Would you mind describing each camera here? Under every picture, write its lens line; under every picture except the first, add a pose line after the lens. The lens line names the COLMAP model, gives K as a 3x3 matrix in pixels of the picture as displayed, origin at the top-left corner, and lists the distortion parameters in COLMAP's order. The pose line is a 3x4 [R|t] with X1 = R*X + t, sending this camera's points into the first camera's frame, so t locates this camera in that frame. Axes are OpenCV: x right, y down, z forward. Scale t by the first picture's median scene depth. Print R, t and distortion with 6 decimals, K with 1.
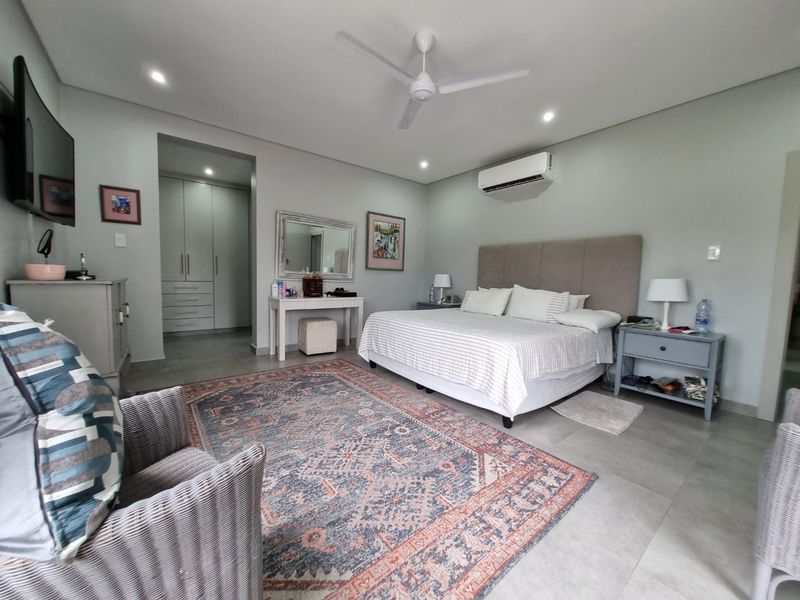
lens RADIAL K [[310.4, 0, 398.4], [0, 310.4, 299.4], [0, 0, 1]] dist [-0.009381, -0.000490]
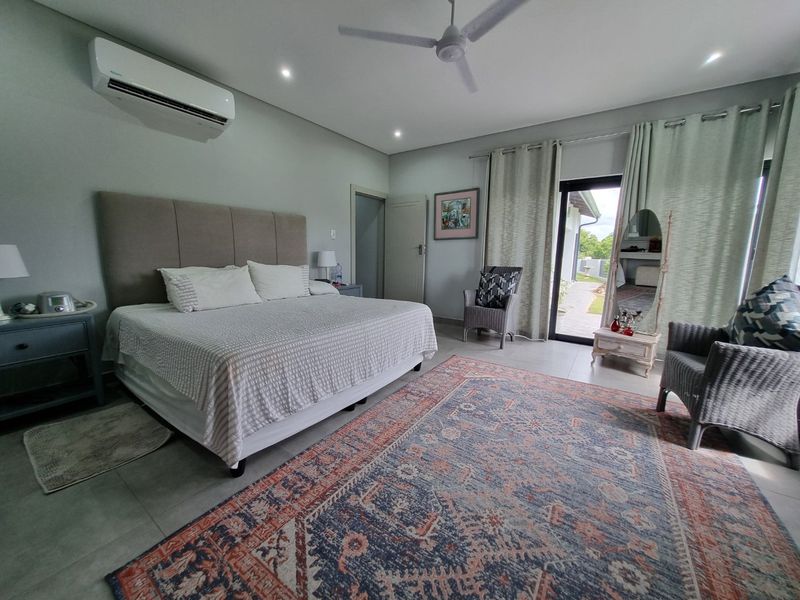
lens RADIAL K [[310.4, 0, 395.9], [0, 310.4, 300.3], [0, 0, 1]] dist [-0.009381, -0.000490]
pose [[-0.281577, -0.177955, 0.942893, -0.788475], [0.052660, 0.978305, 0.200365, -0.139521], [-0.958093, 0.106071, -0.266097, 1.379940]]
